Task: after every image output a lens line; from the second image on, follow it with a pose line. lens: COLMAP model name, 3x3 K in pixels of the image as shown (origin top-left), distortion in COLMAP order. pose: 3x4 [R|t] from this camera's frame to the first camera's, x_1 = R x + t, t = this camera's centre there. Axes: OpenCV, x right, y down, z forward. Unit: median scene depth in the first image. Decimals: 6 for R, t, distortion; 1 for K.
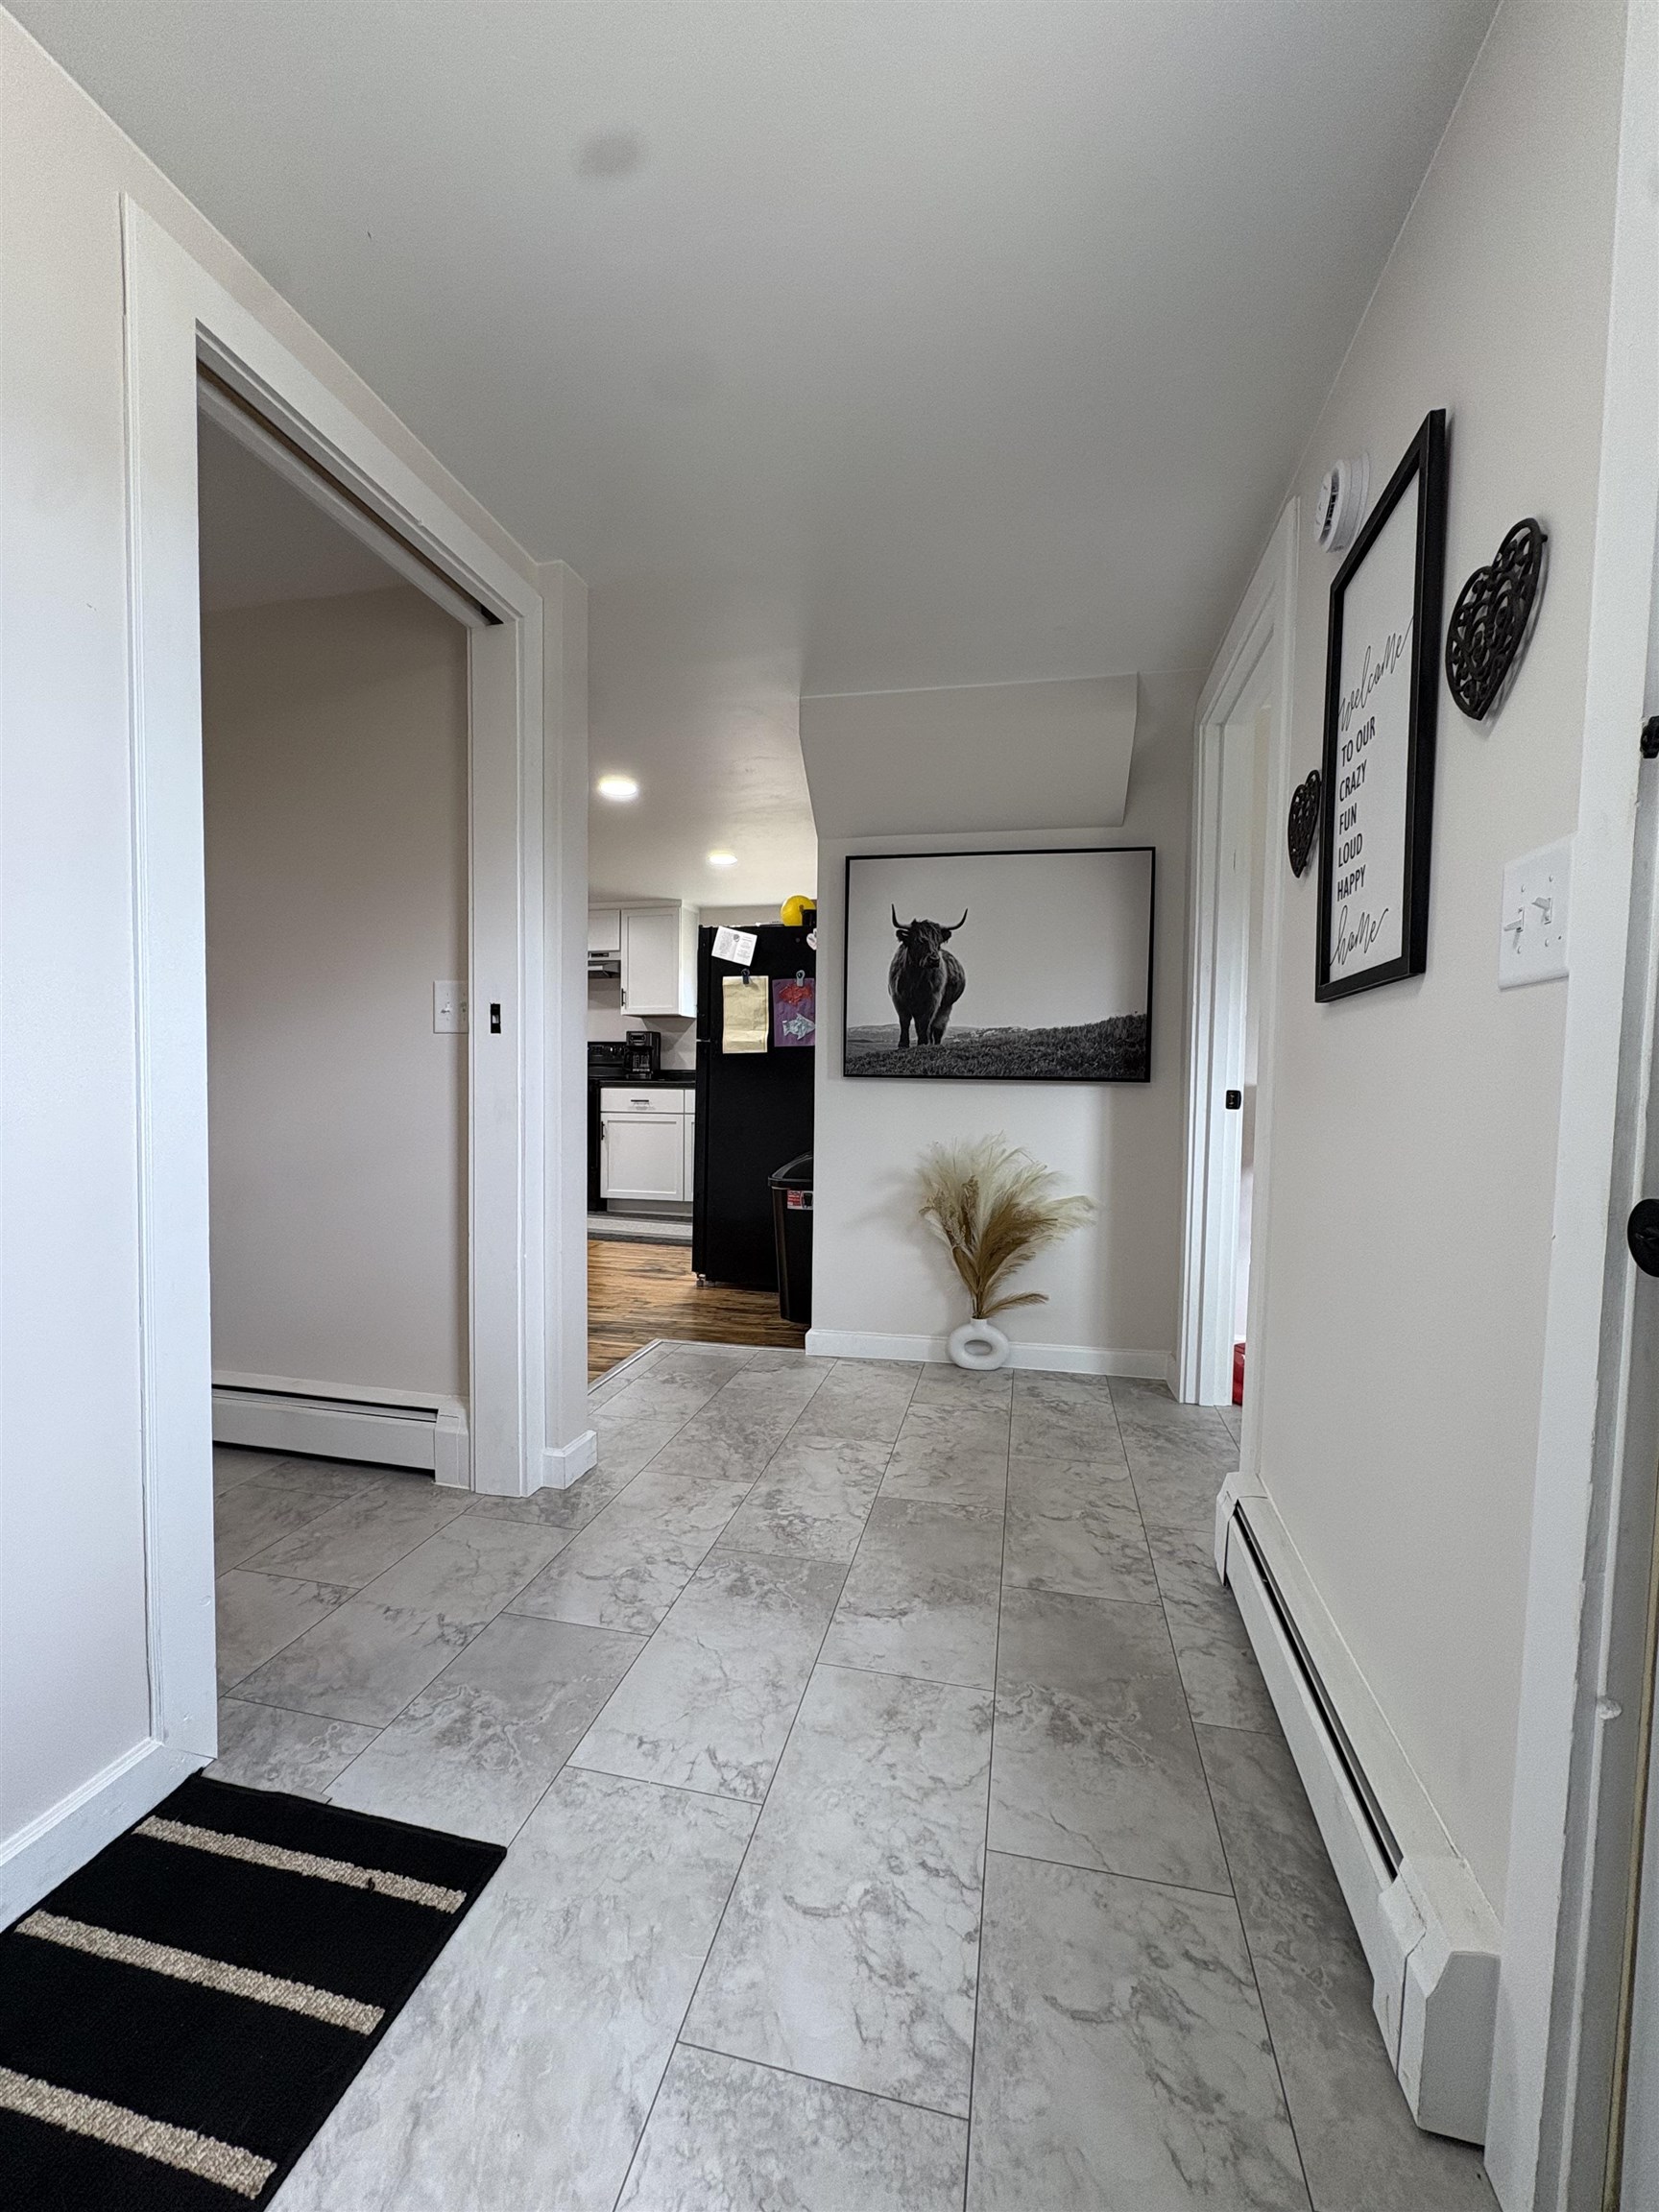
lens RADIAL K [[885.8, 0, 830.1], [0, 885.8, 1116.3], [0, 0, 1]] dist [0.002229, -0.000115]
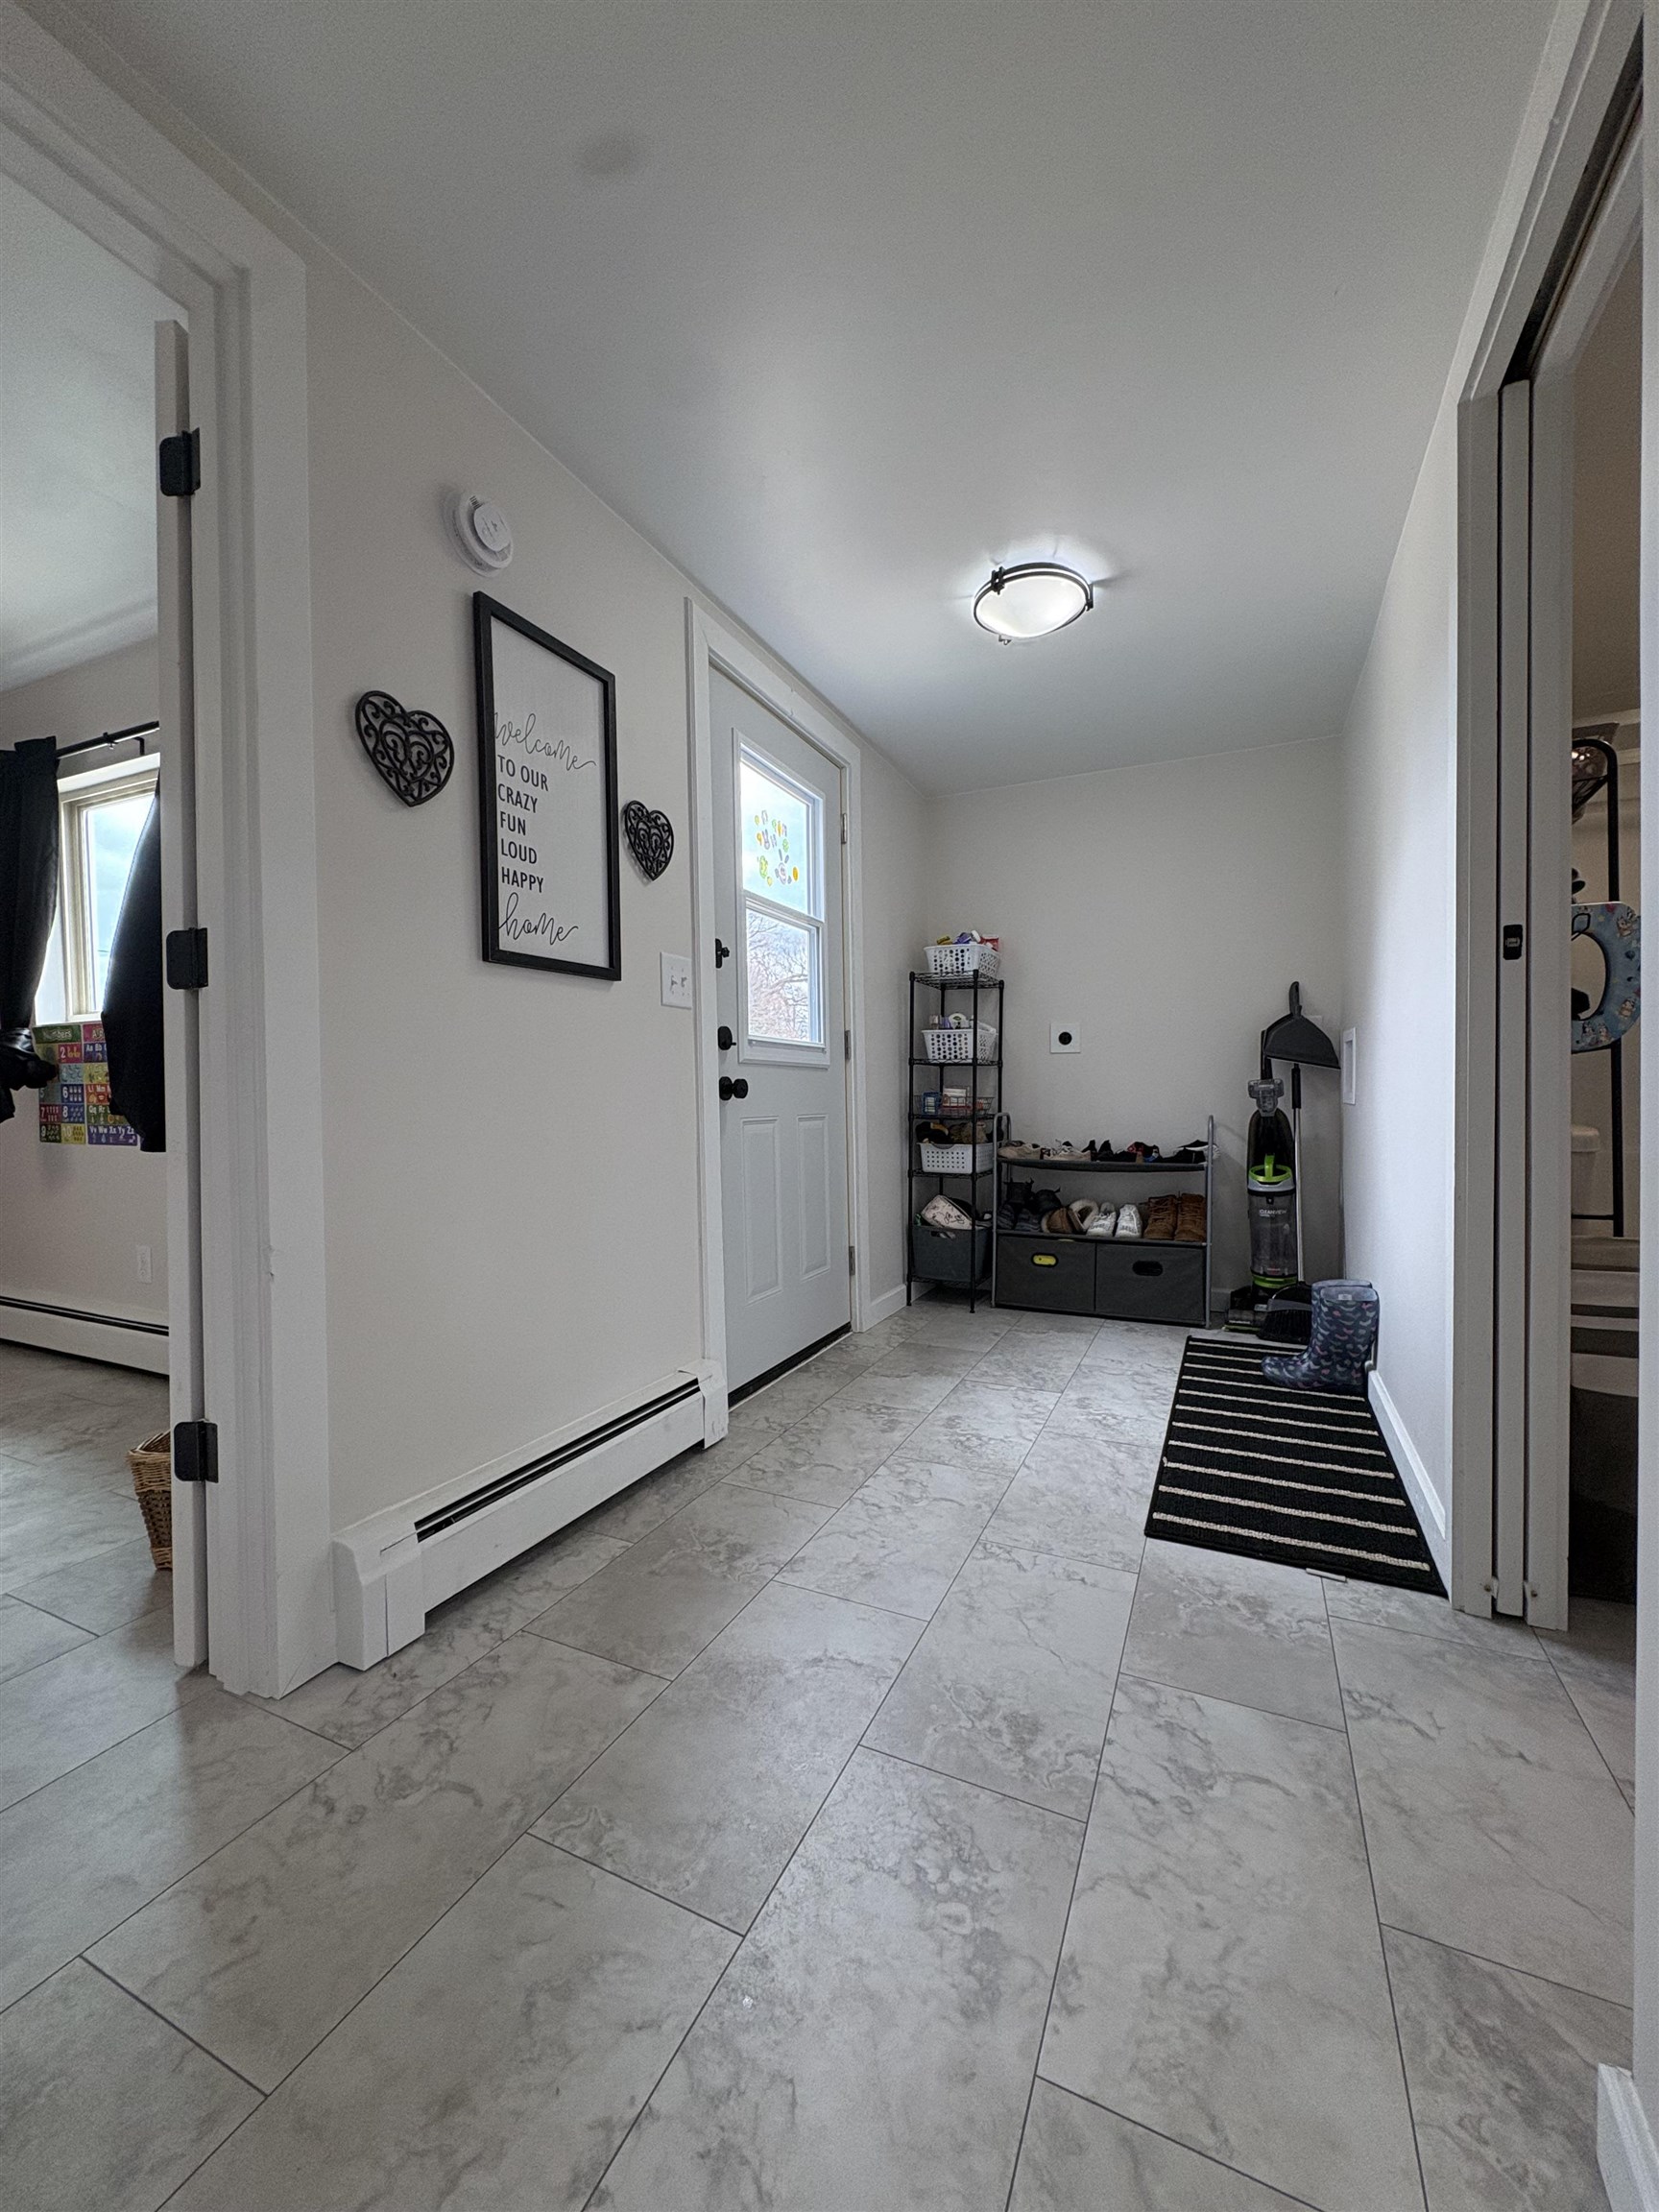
lens RADIAL K [[885.8, 0, 825.8], [0, 885.8, 1103.5], [0, 0, 1]] dist [0.002229, -0.000115]
pose [[-0.977063, -0.011523, 0.212638, -0.105704], [0.001707, 0.998079, 0.061927, -0.014630], [-0.212943, 0.060869, -0.975167, 1.936802]]
